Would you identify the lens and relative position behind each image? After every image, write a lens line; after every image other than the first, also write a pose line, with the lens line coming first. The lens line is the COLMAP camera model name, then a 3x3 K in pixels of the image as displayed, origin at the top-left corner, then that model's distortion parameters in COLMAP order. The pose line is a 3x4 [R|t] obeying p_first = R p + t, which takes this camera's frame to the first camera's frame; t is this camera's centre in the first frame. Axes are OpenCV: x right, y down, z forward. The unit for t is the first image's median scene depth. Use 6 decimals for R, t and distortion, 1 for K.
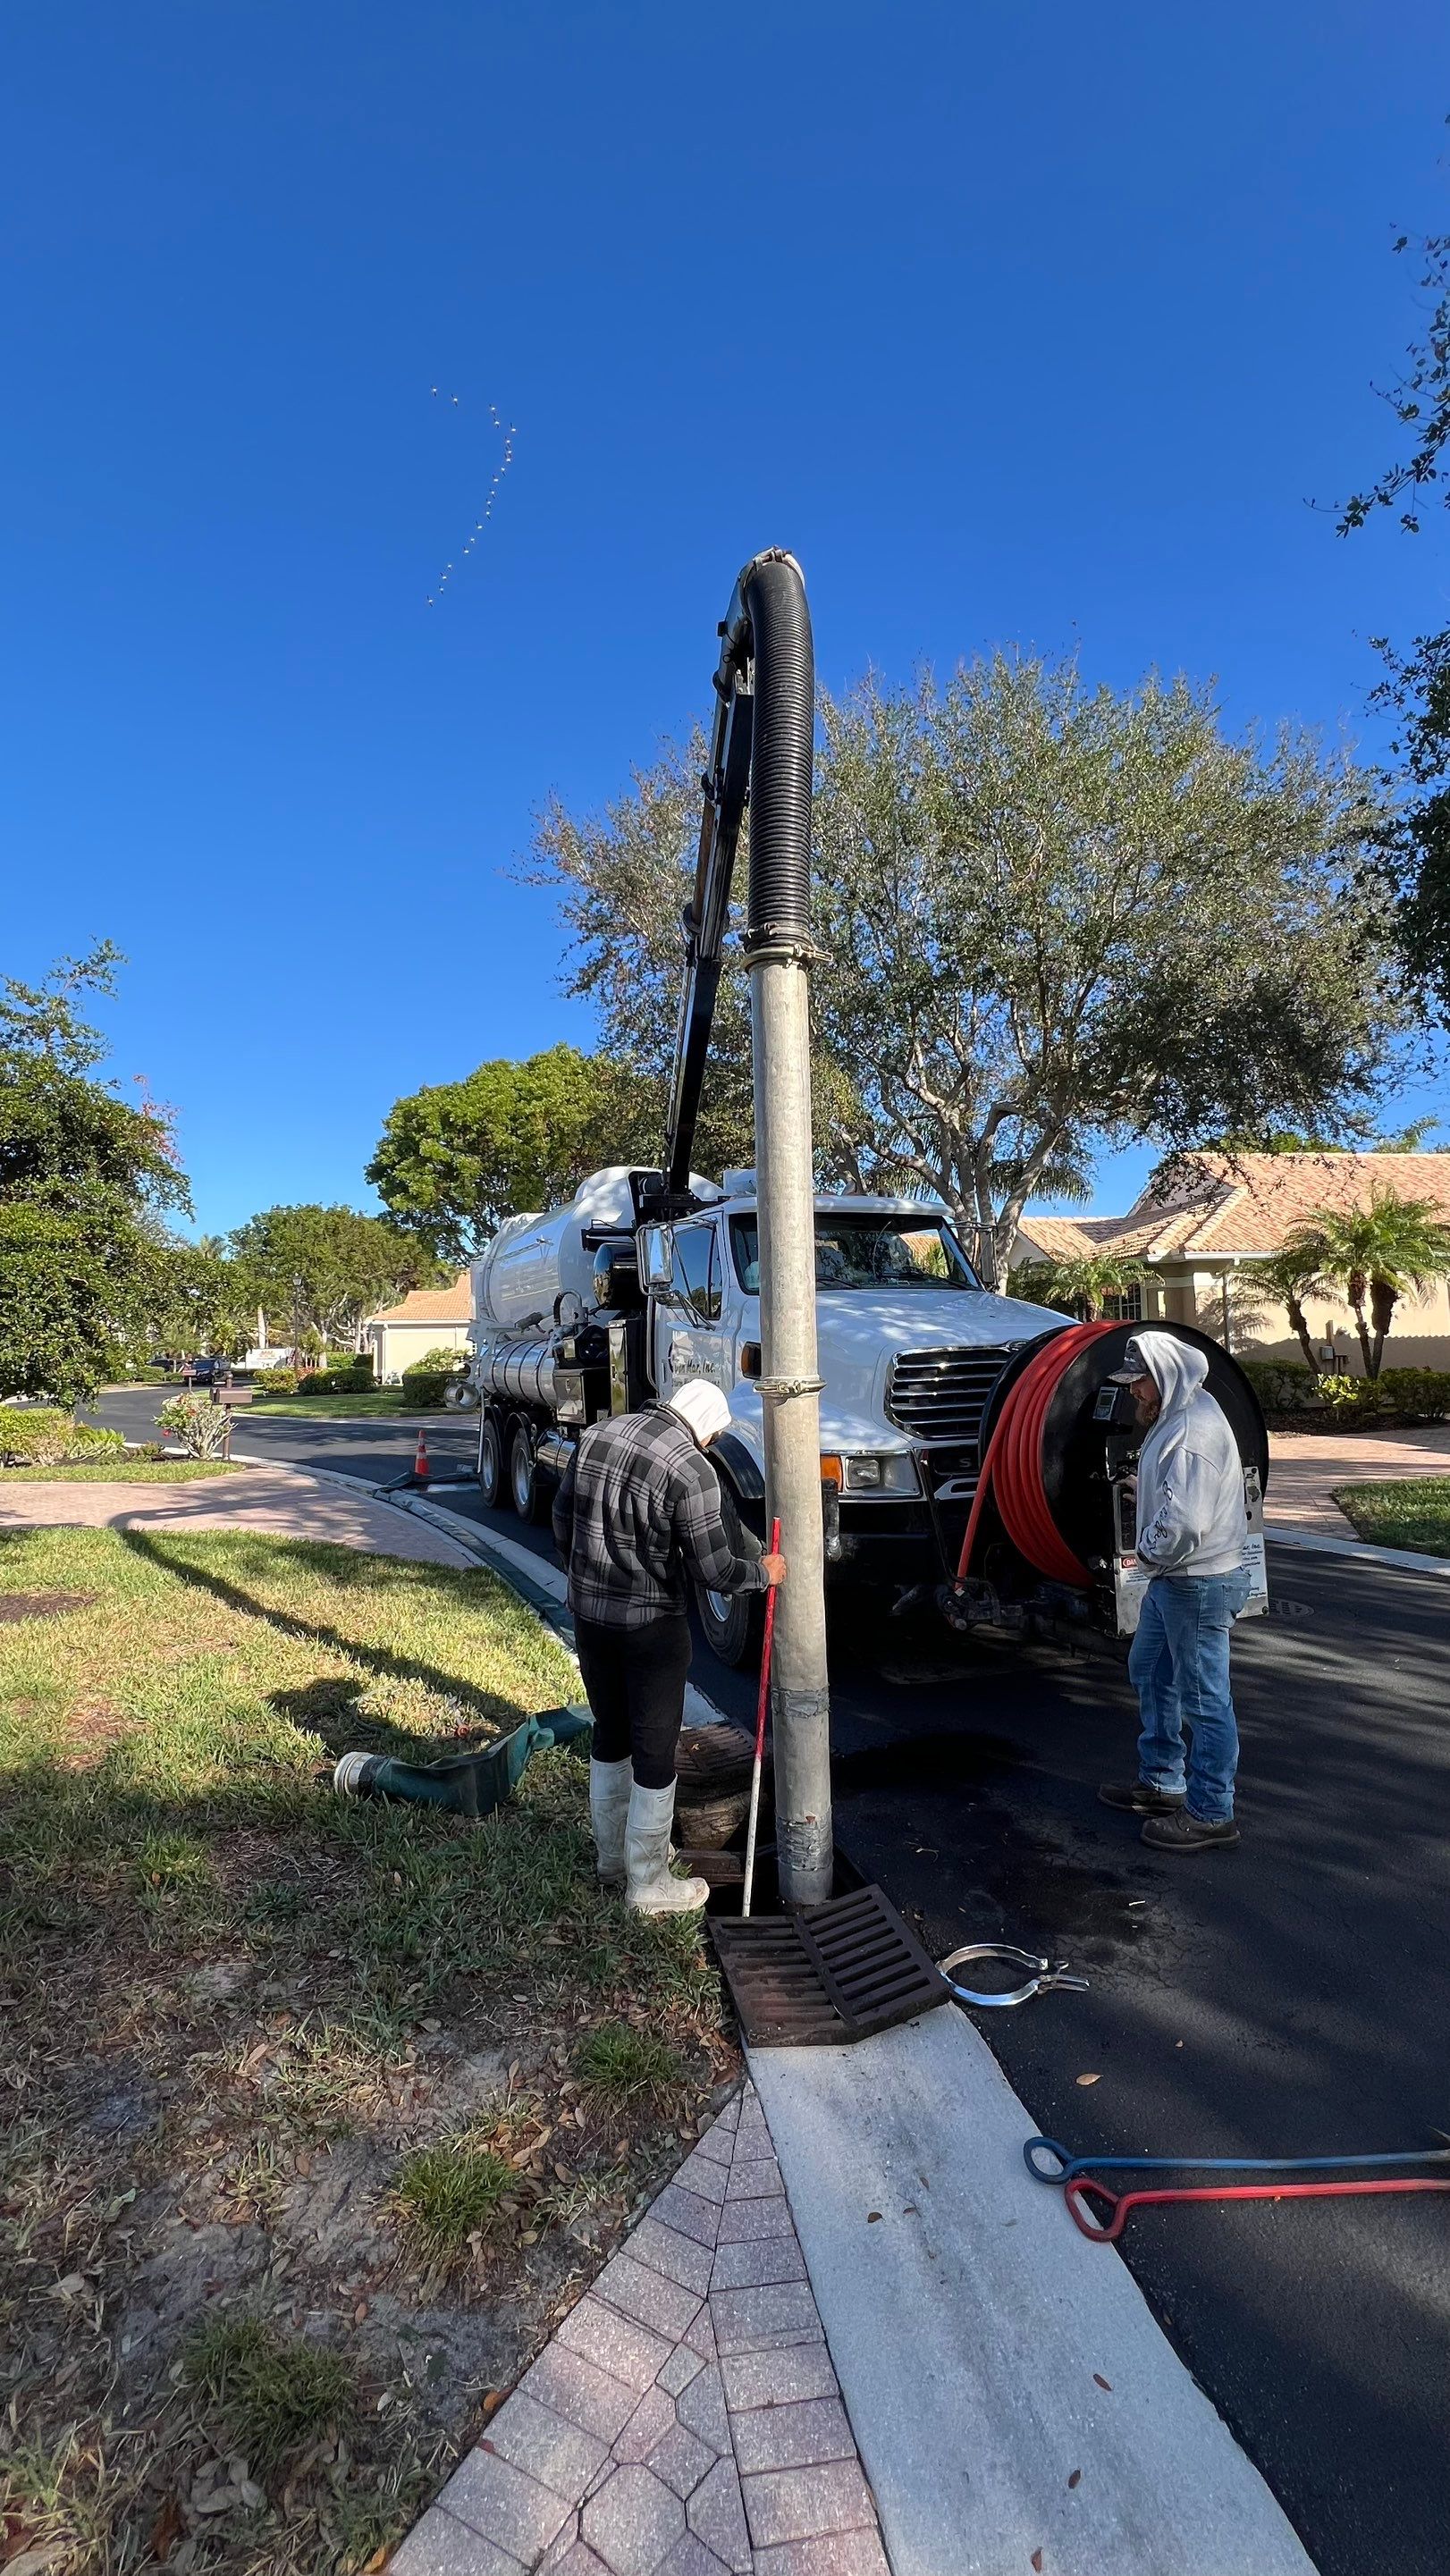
lens RADIAL K [[1023.7, 0, 729.7], [0, 1023.7, 1288.4], [0, 0, 1]] dist [-0.001083, 0.000248]
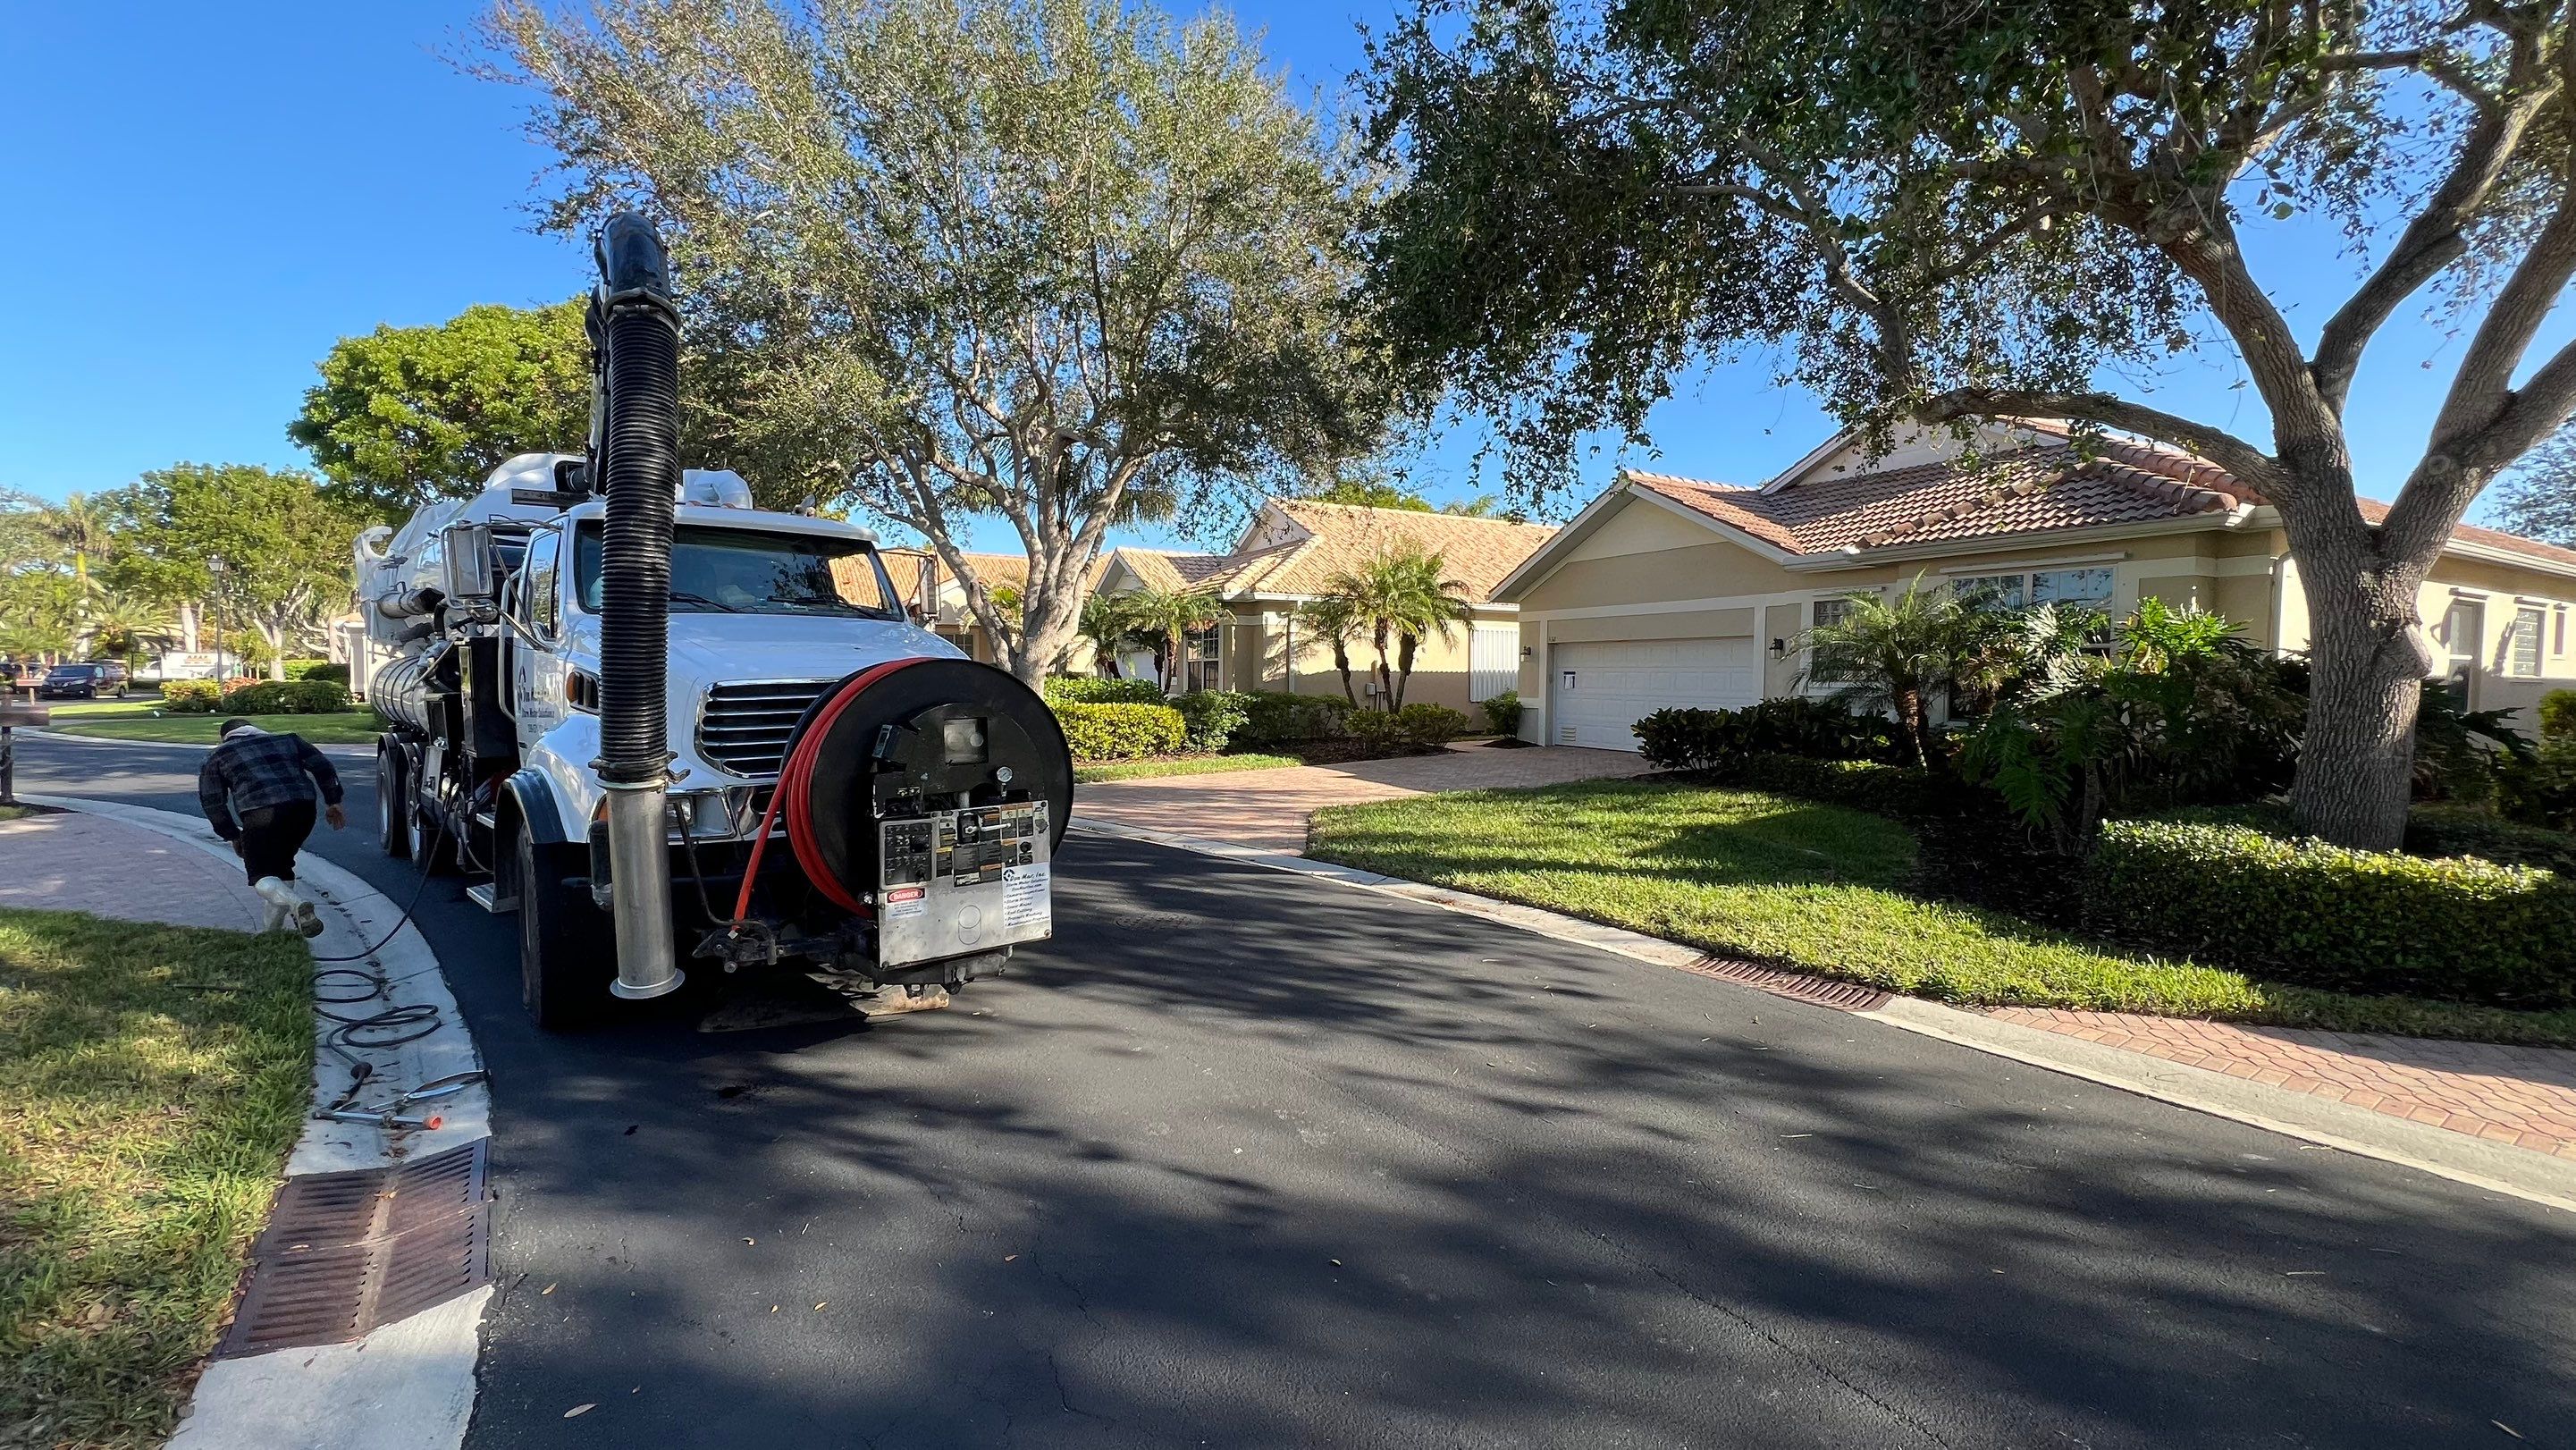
lens RADIAL K [[1023.7, 0, 1279.2], [0, 1023.7, 720.1], [0, 0, 1]] dist [-0.001083, 0.000248]
pose [[0.929452, 0.009504, 0.368820, 0.094651], [-0.047657, 0.994386, 0.094475, -0.005293], [-0.365852, -0.105387, 0.924687, -0.015036]]
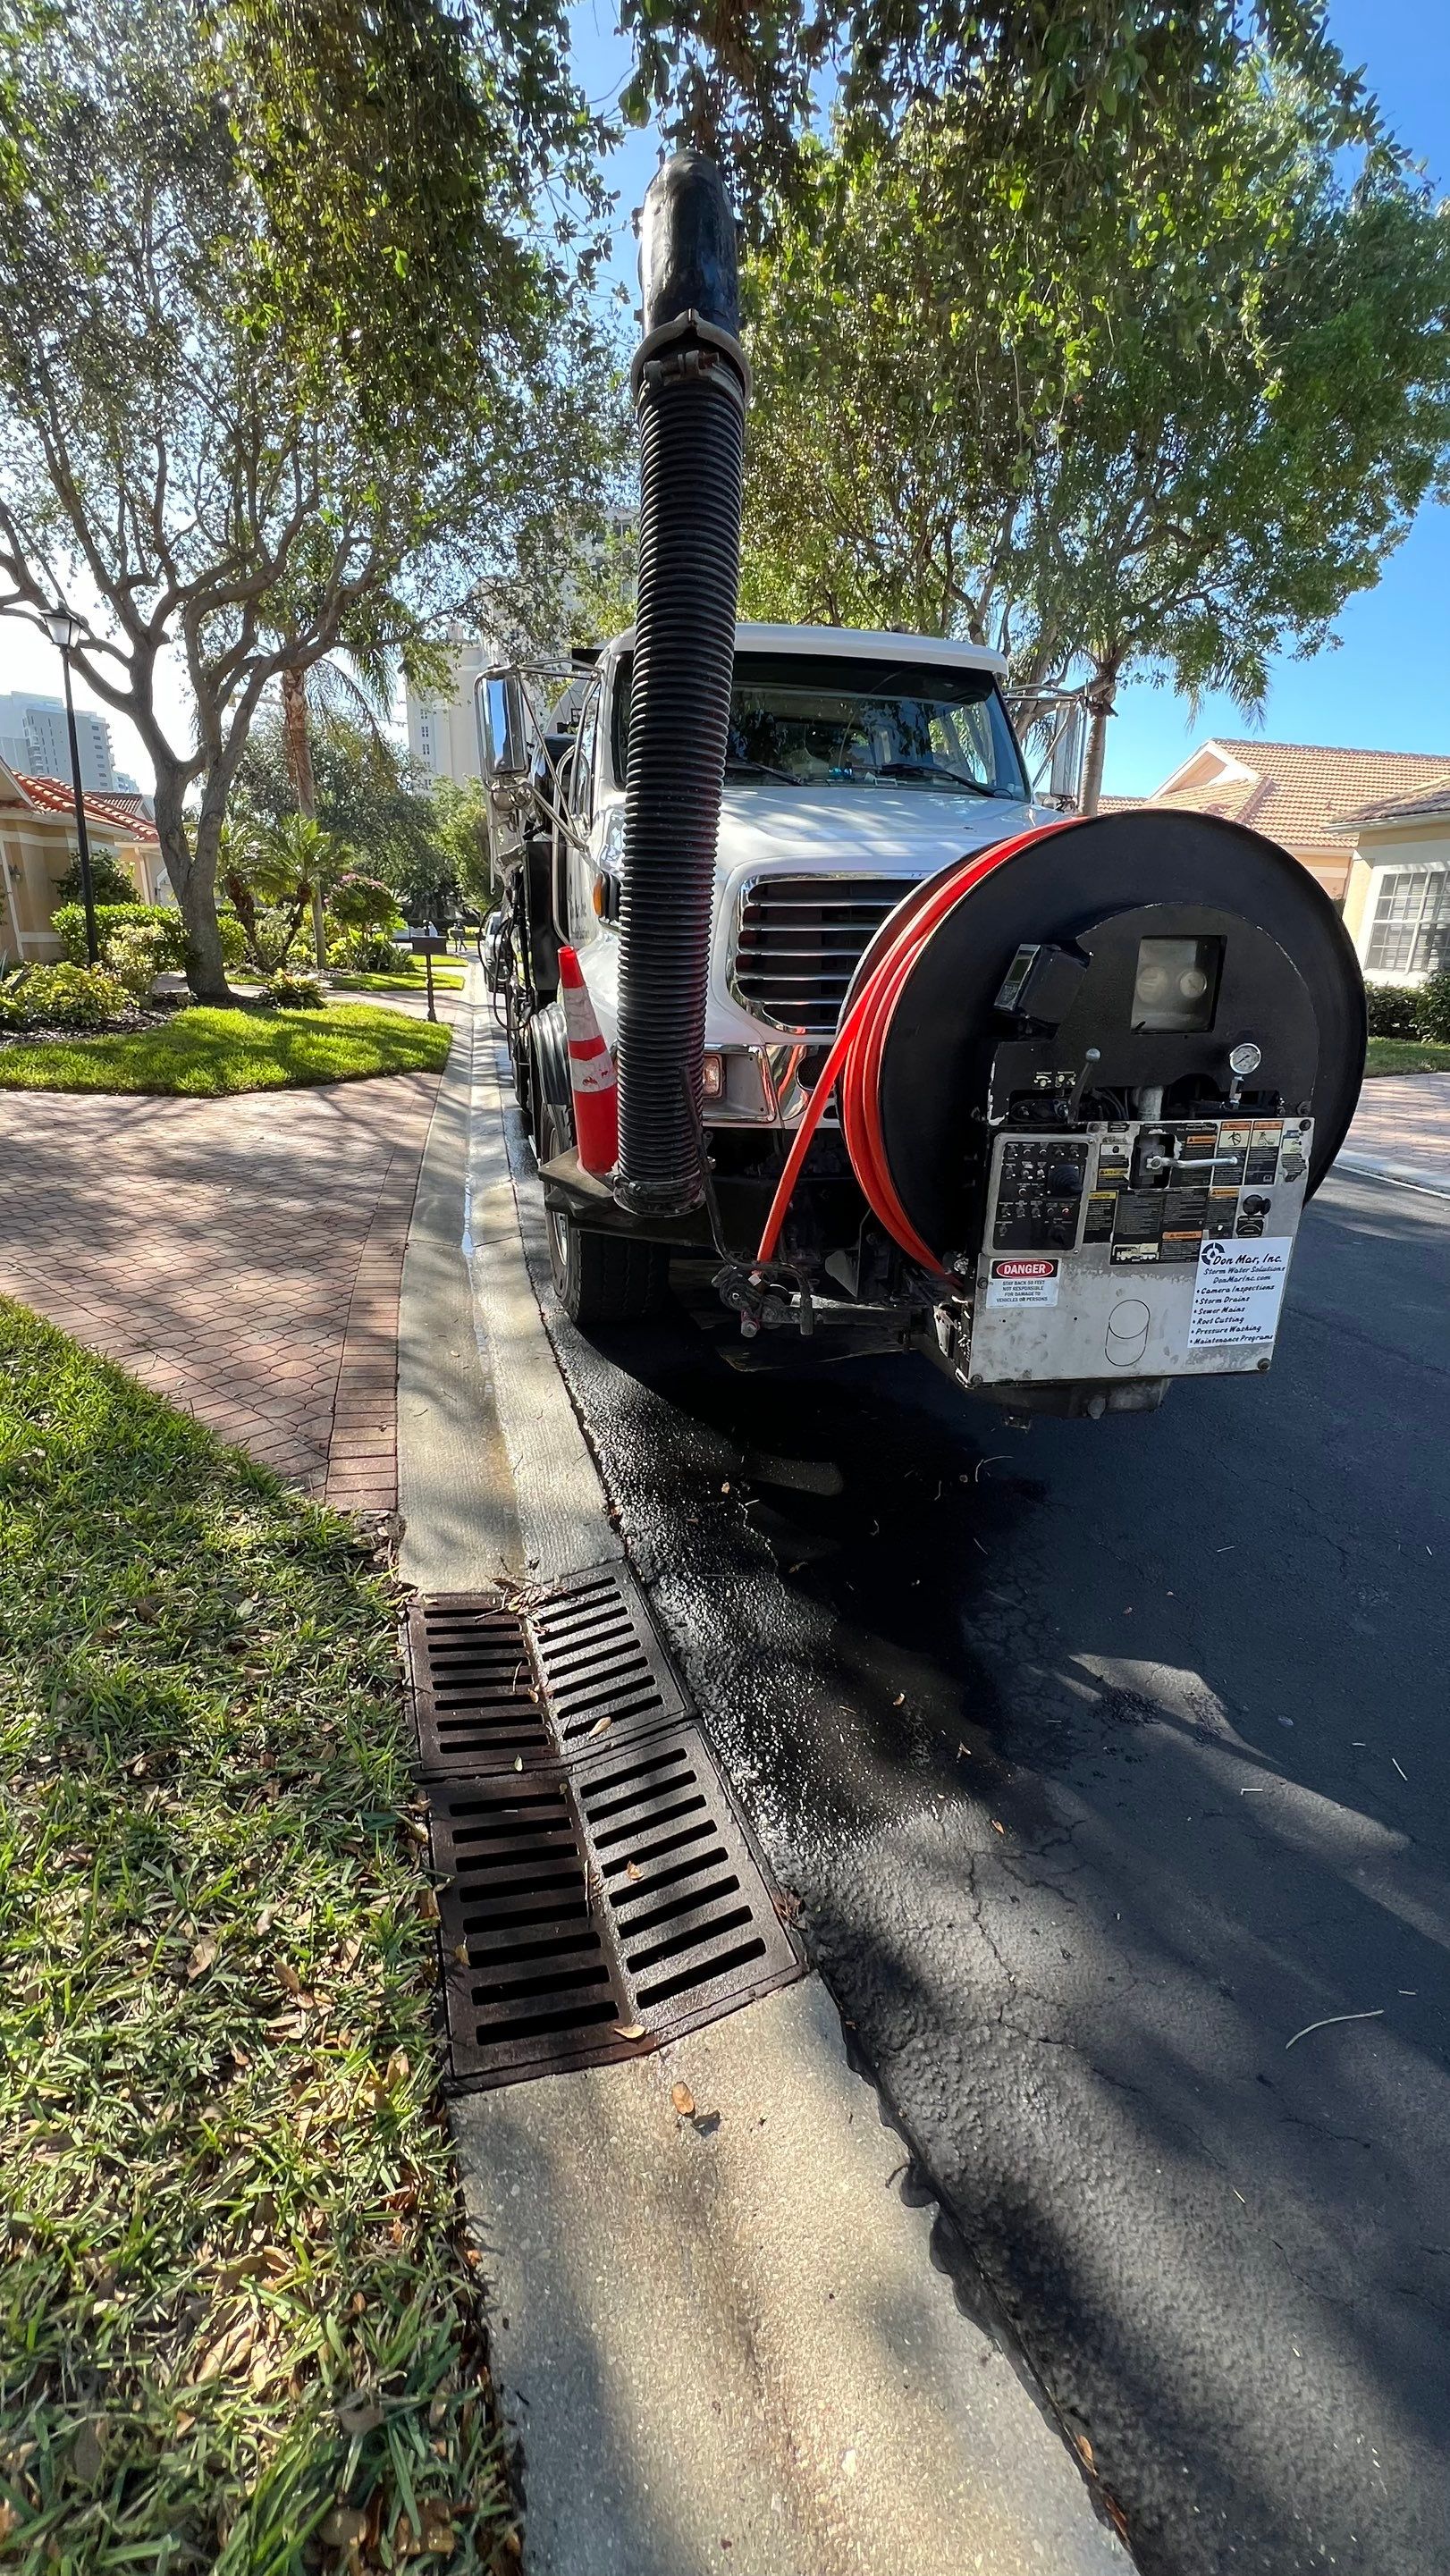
lens RADIAL K [[1023.7, 0, 747.2], [0, 1023.7, 1273.2], [0, 0, 1]] dist [-0.001083, 0.000248]
pose [[0.983440, 0.096021, -0.153707, 0.086503], [-0.031968, 0.926720, 0.374390, 0.016259], [0.178392, -0.363276, 0.914443, 0.118088]]
